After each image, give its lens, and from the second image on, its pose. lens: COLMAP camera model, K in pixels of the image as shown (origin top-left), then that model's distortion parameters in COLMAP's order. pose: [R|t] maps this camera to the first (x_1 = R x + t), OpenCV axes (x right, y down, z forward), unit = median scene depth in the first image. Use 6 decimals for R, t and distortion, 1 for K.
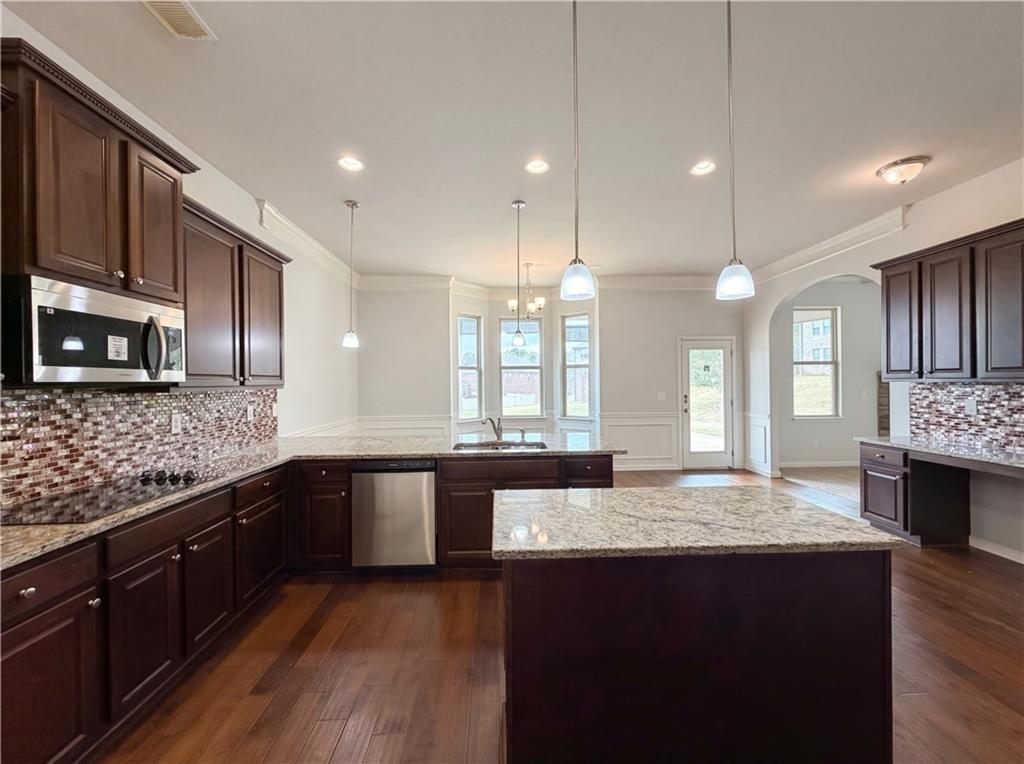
lens RADIAL K [[408.0, 0, 512.0], [0, 408.0, 382.0], [0, 0, 1]] dist [0.000475, 0.000115]
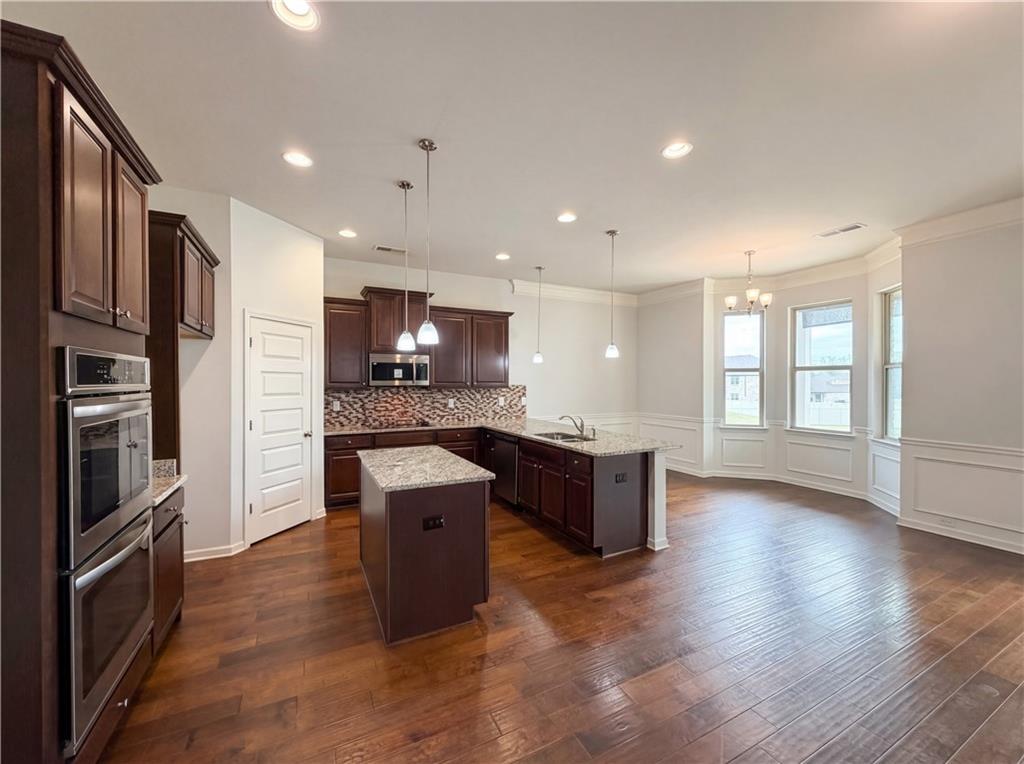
lens RADIAL K [[408.0, 0, 512.0], [0, 408.0, 382.0], [0, 0, 1]] dist [0.000475, 0.000115]
pose [[0.419994, 0.010096, -0.907471, 0.967401], [-0.002775, 0.999948, 0.009841, -0.027294], [0.907523, -0.001615, 0.420000, 0.267702]]
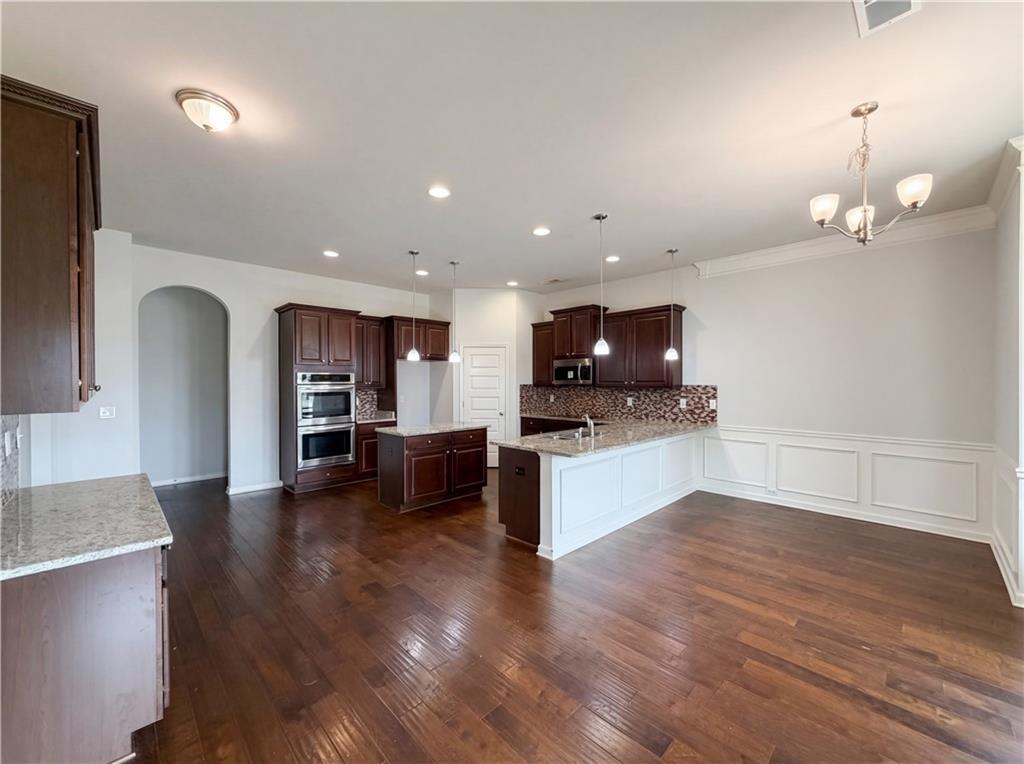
lens RADIAL K [[408.0, 0, 512.0], [0, 408.0, 382.0], [0, 0, 1]] dist [0.000475, 0.000115]
pose [[-0.760444, 0.012283, -0.649287, 0.855005], [0.010161, 0.999924, 0.007016, -0.023965], [0.649324, -0.001263, -0.760511, 1.686033]]
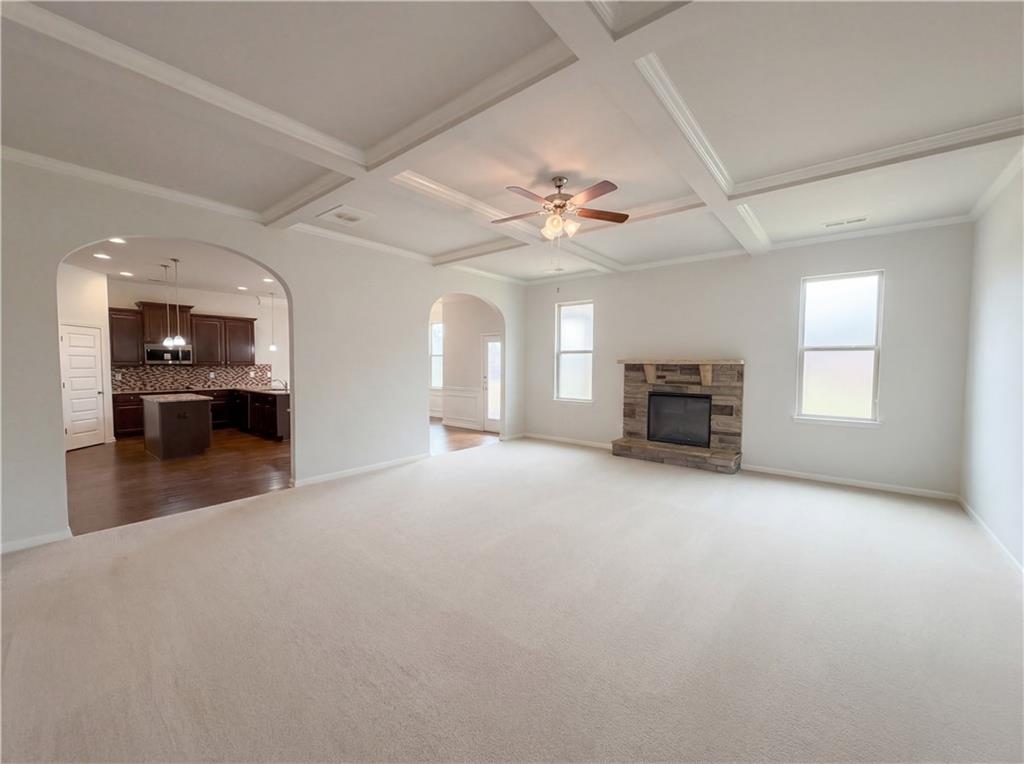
lens RADIAL K [[408.0, 0, 512.0], [0, 408.0, 382.0], [0, 0, 1]] dist [0.000475, 0.000115]
pose [[0.747475, 0.043589, -0.662858, 2.454303], [-0.009683, 0.998454, 0.054739, -0.041932], [0.664219, -0.034498, 0.746742, 0.076699]]
